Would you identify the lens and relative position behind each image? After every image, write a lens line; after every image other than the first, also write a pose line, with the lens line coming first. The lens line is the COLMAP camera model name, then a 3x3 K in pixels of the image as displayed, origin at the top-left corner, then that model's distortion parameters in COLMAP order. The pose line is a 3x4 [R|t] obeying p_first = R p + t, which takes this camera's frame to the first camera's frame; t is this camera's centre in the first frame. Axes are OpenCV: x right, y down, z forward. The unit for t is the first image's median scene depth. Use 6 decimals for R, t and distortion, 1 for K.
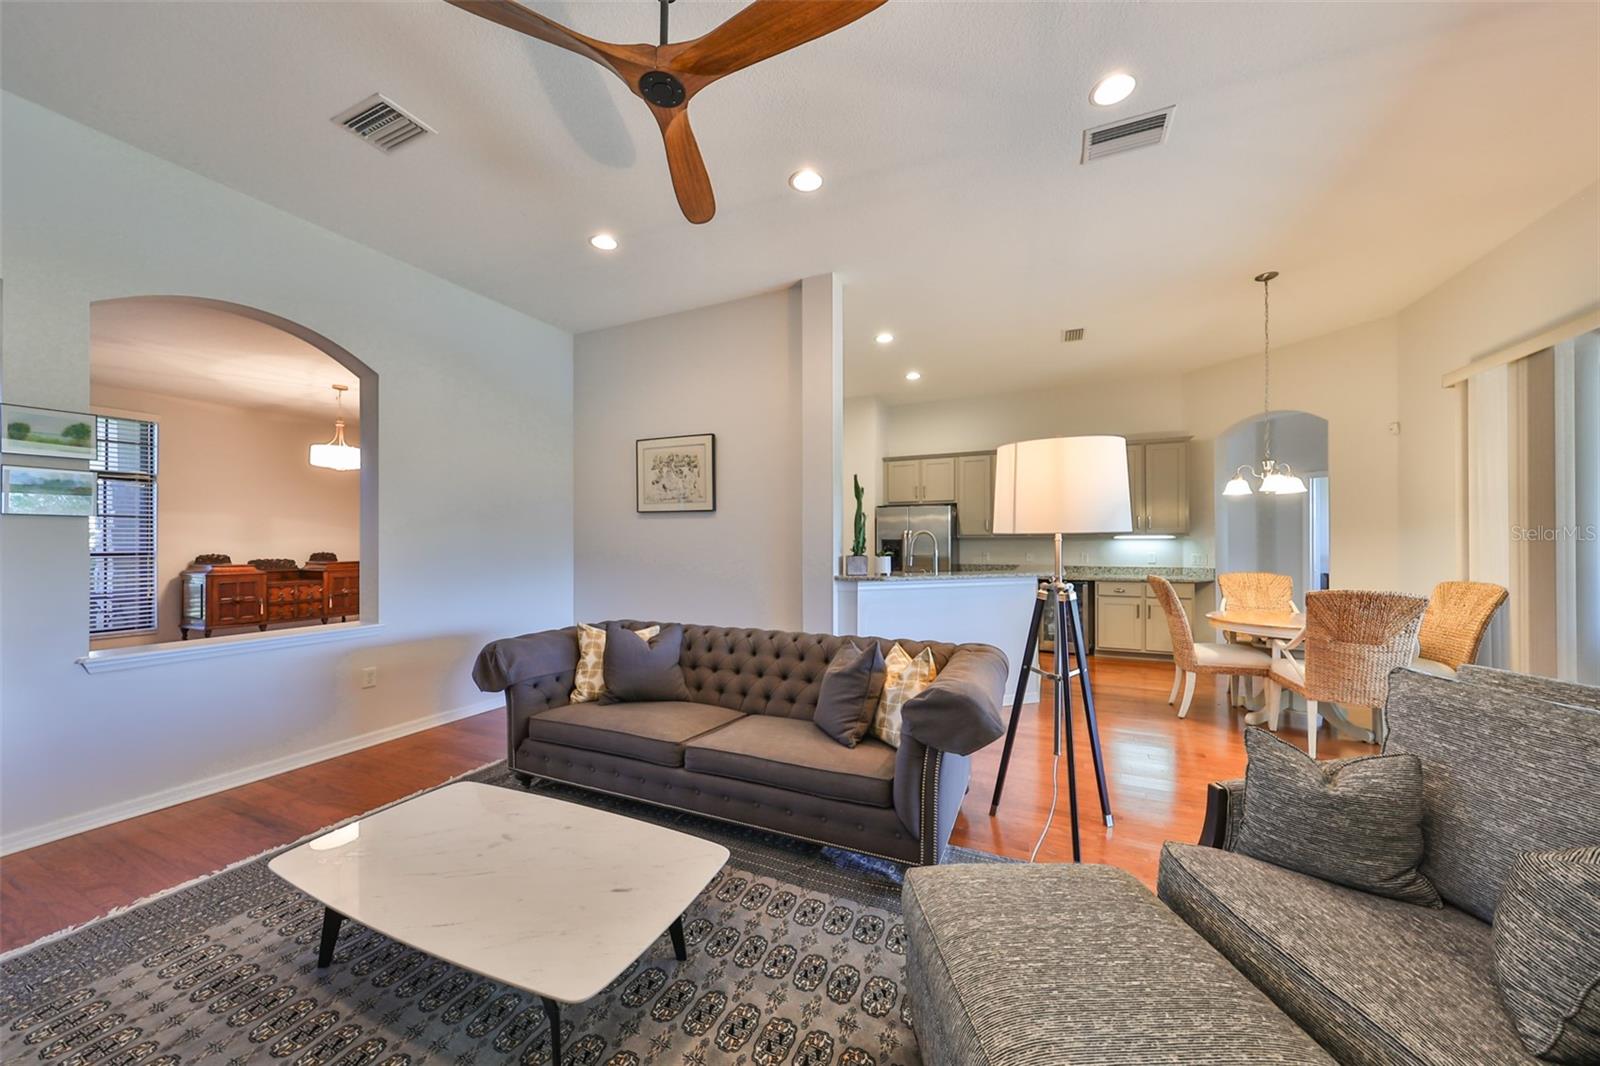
lens RADIAL K [[548.7, 0, 798.5], [0, 548.7, 539.9], [0, 0, 1]] dist [0.012862, 0.000000]
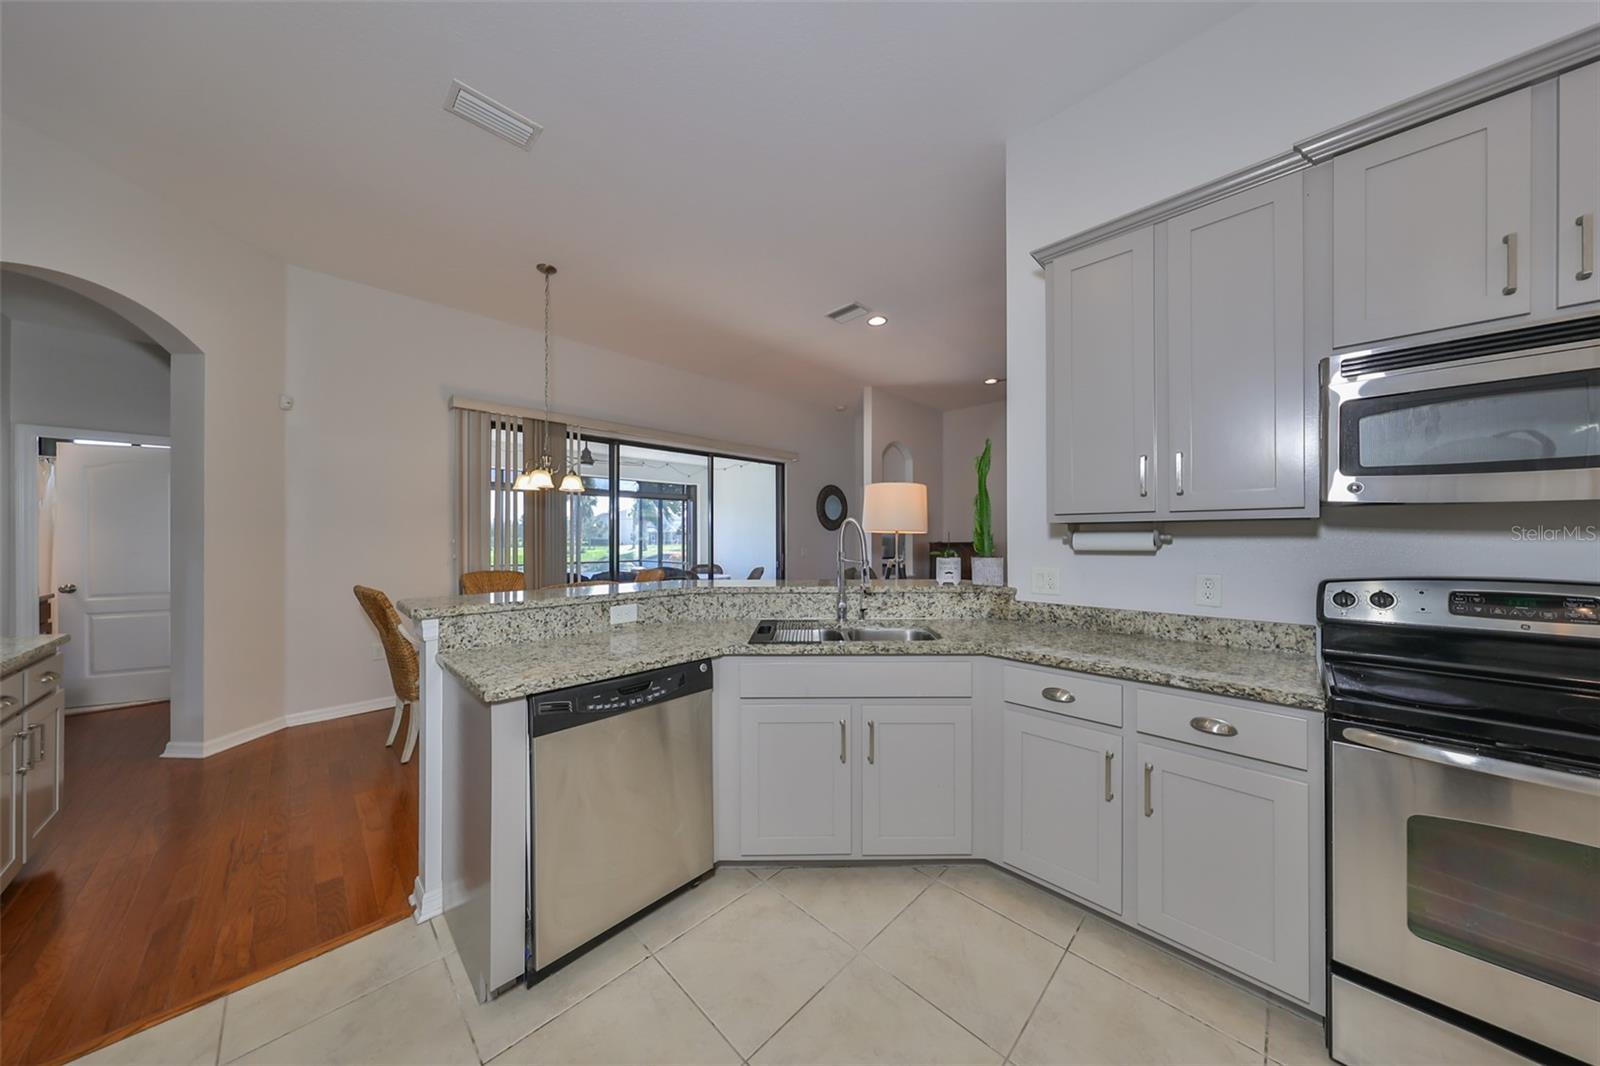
lens RADIAL K [[500.6, 0, 795.4], [0, 500.6, 536.0], [0, 0, 1]] dist [-0.001713, -0.000161]
pose [[-0.936500, 0.006360, 0.350610, 0.107444], [0.002785, 0.999939, -0.010700, 0.011114], [-0.350656, -0.009044, -0.936461, 1.467268]]
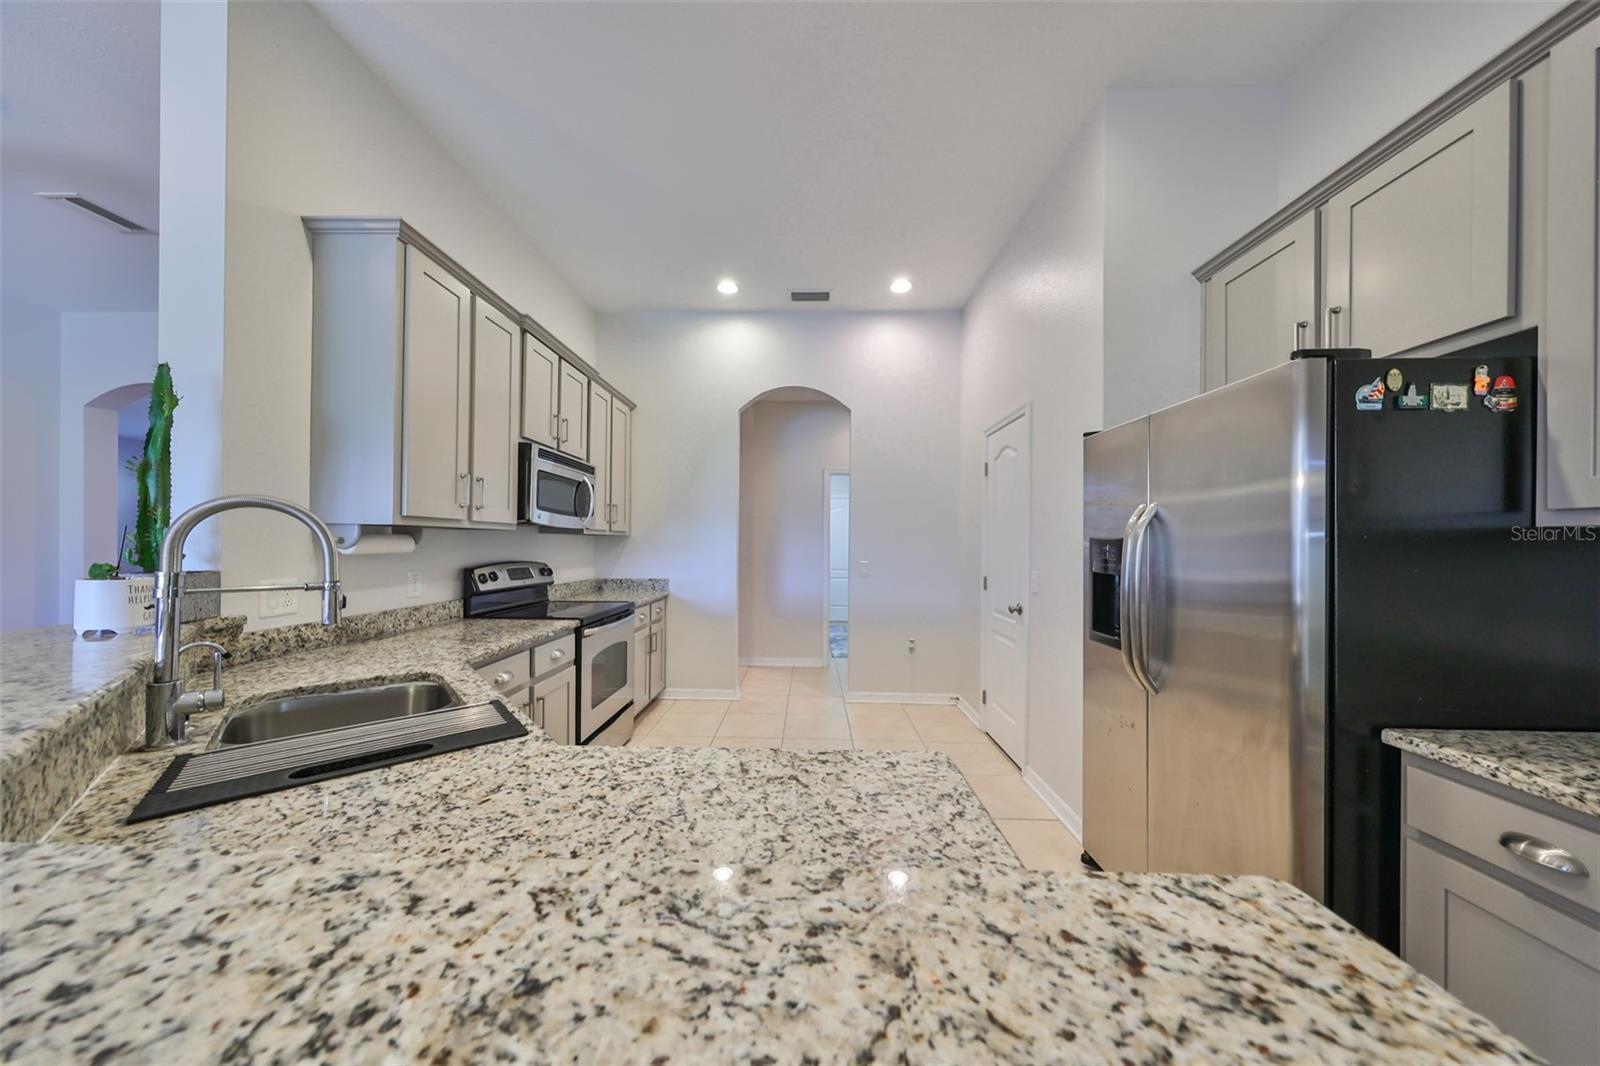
lens RADIAL K [[499.3, 0, 791.6], [0, 499.3, 545.3], [0, 0, 1]] dist [-0.002490, 0.000015]
pose [[0.380047, 0.010745, -0.924905, 0.539075], [-0.007180, 0.999937, 0.008667, 0.005647], [0.924939, 0.003347, 0.380100, 1.125717]]
